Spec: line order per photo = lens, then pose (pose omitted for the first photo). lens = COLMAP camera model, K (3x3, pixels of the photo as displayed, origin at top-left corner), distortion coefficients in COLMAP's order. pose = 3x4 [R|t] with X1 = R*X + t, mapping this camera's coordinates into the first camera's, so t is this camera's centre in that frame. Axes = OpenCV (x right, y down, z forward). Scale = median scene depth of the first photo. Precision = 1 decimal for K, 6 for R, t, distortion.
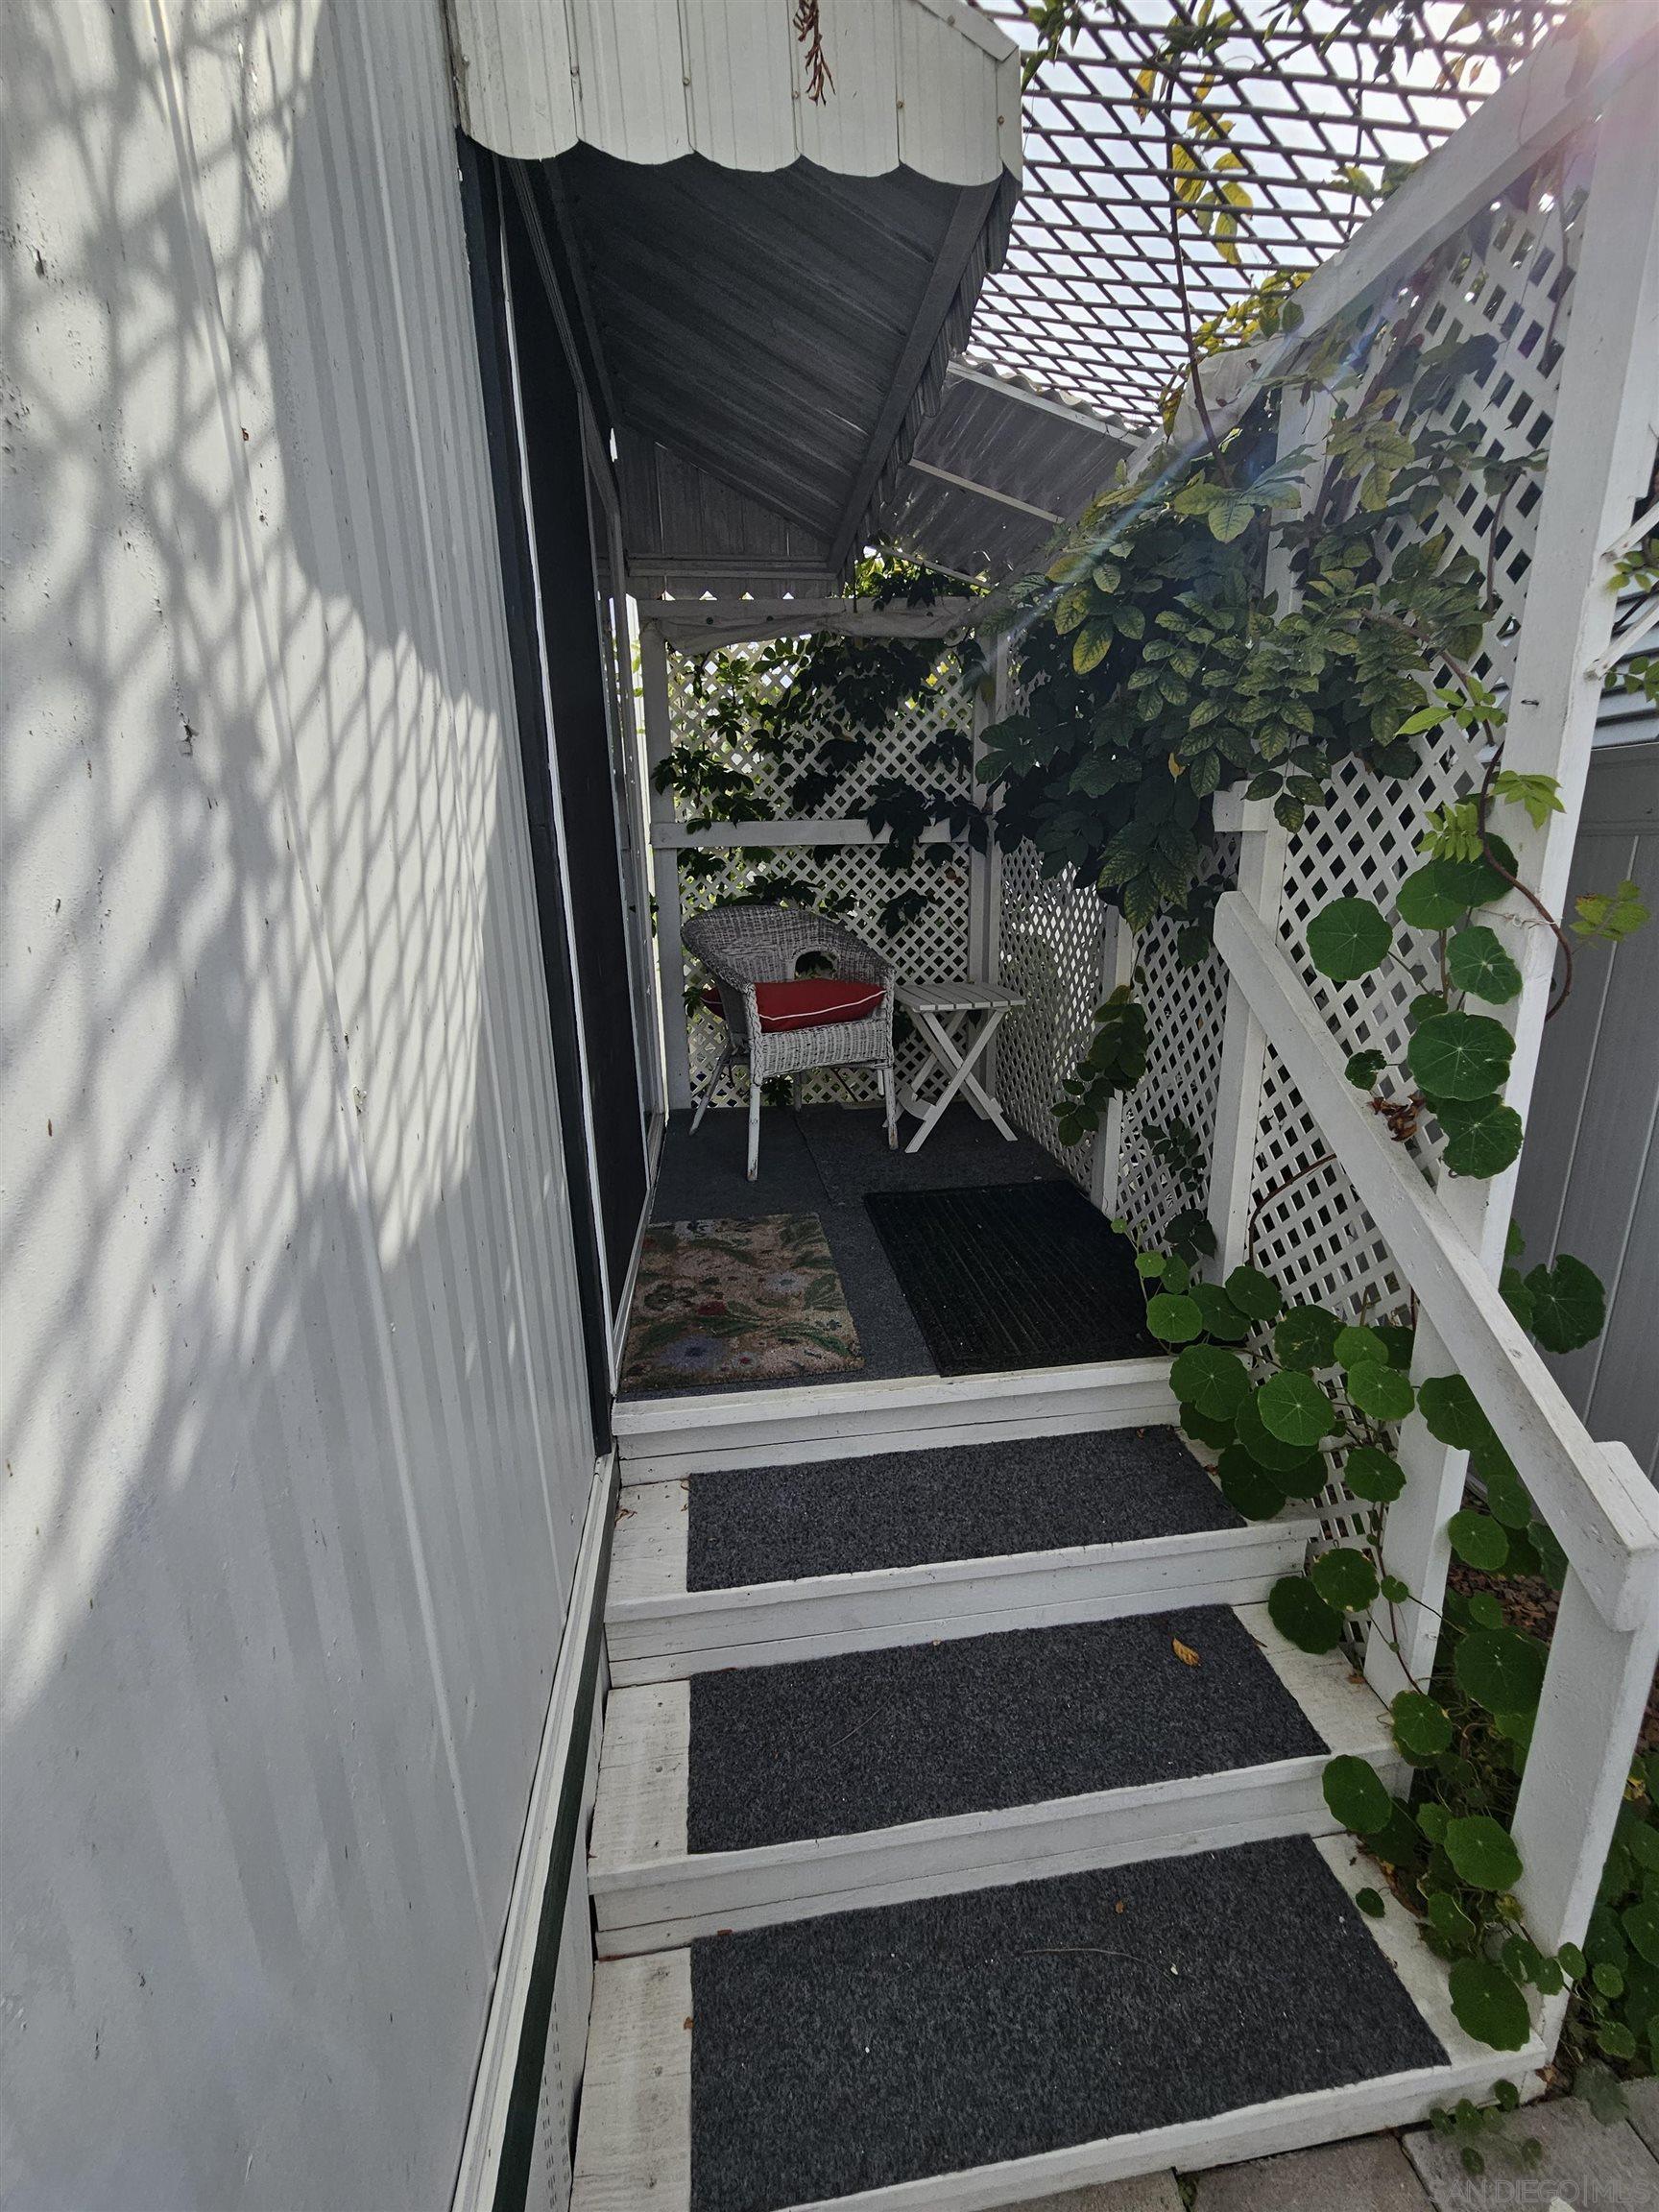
lens RADIAL K [[909.1, 0, 849.5], [0, 909.1, 1108.3], [0, 0, 1]] dist [-0.004123, -0.000127]
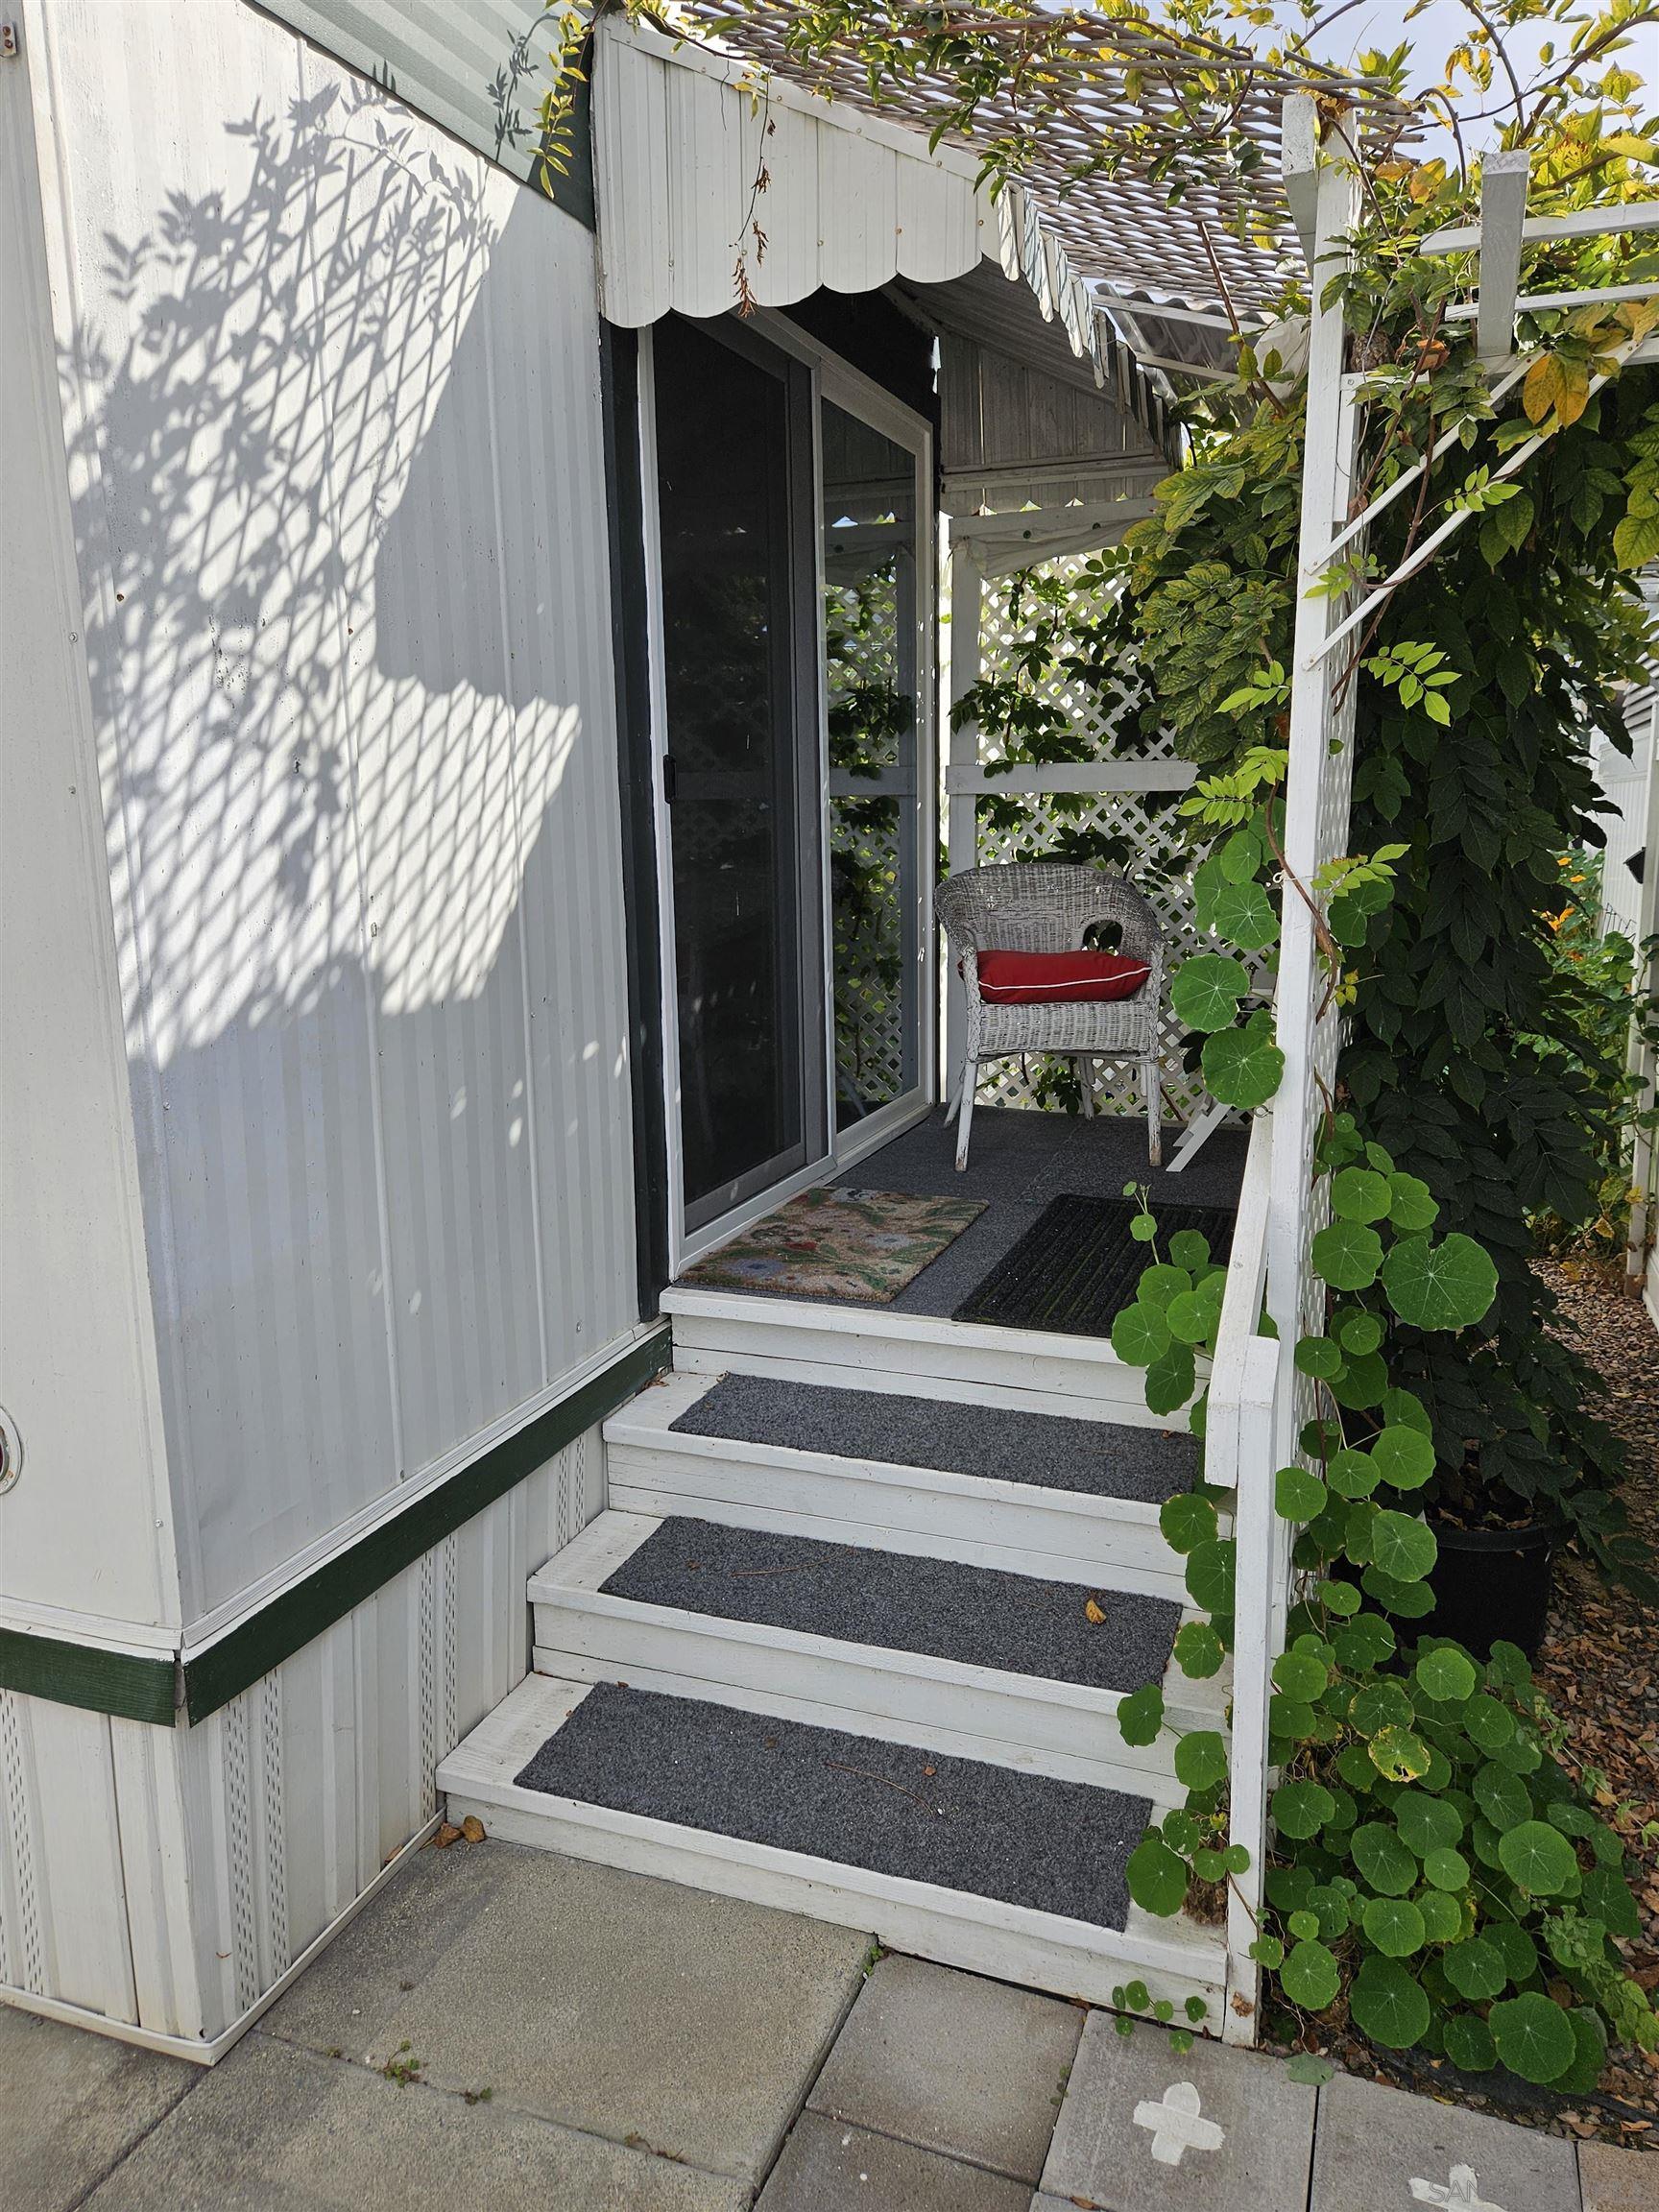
lens RADIAL K [[1476.6, 0, 819.7], [0, 1476.6, 1103.2], [0, 0, 1]] dist [0.049348, -0.020480]
pose [[0.879624, 0.106852, -0.463514, 0.374563], [-0.137938, 0.989872, -0.033577, 0.071384], [0.455231, 0.093471, 0.885453, -0.284283]]
